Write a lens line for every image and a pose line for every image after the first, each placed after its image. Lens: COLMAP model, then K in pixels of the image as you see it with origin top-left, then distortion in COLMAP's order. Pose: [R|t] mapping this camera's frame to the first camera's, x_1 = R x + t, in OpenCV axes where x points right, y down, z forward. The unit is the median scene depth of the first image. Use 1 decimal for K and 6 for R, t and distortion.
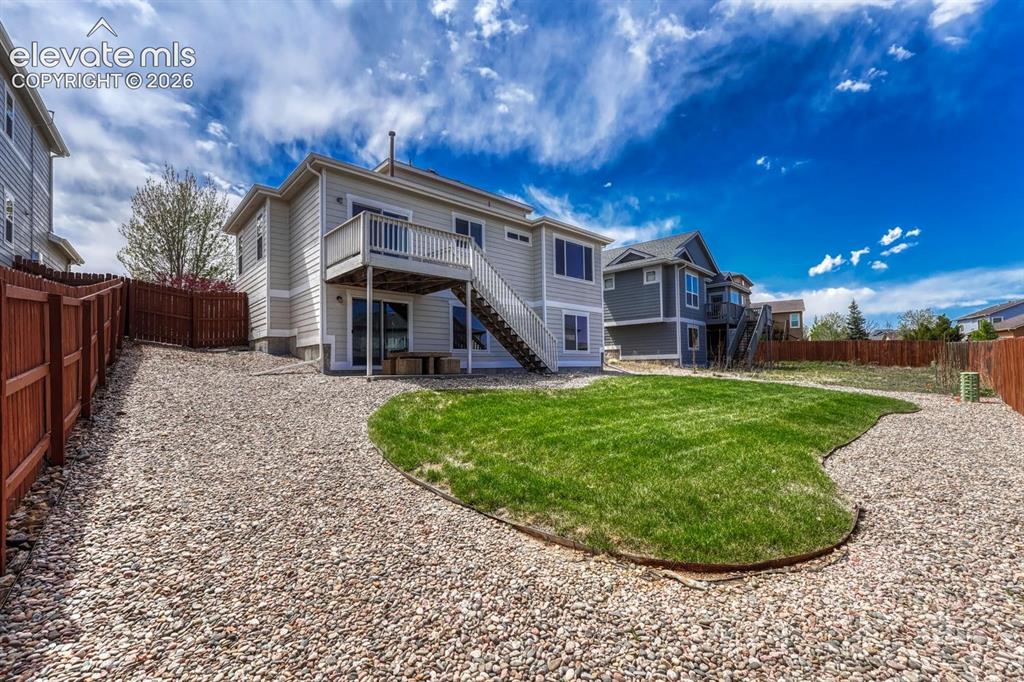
lens RADIAL K [[444.6, 0, 512.4], [0, 444.6, 356.5], [0, 0, 1]] dist [0.000933, 0.000159]
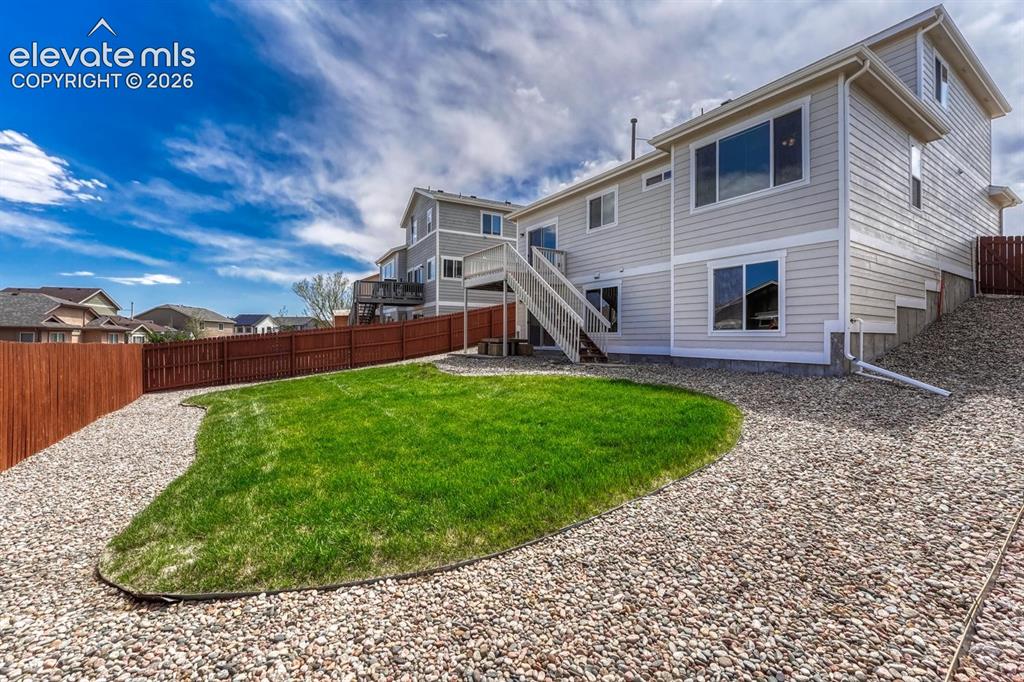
lens RADIAL K [[431.3, 0, 531.4], [0, 431.3, 334.2], [0, 0, 1]] dist [-0.001502, -0.000136]
pose [[-0.136299, 0.008405, -0.990632, 0.729487], [0.023431, 0.999712, 0.005258, -0.017954], [0.990391, -0.022495, -0.136457, 0.854893]]
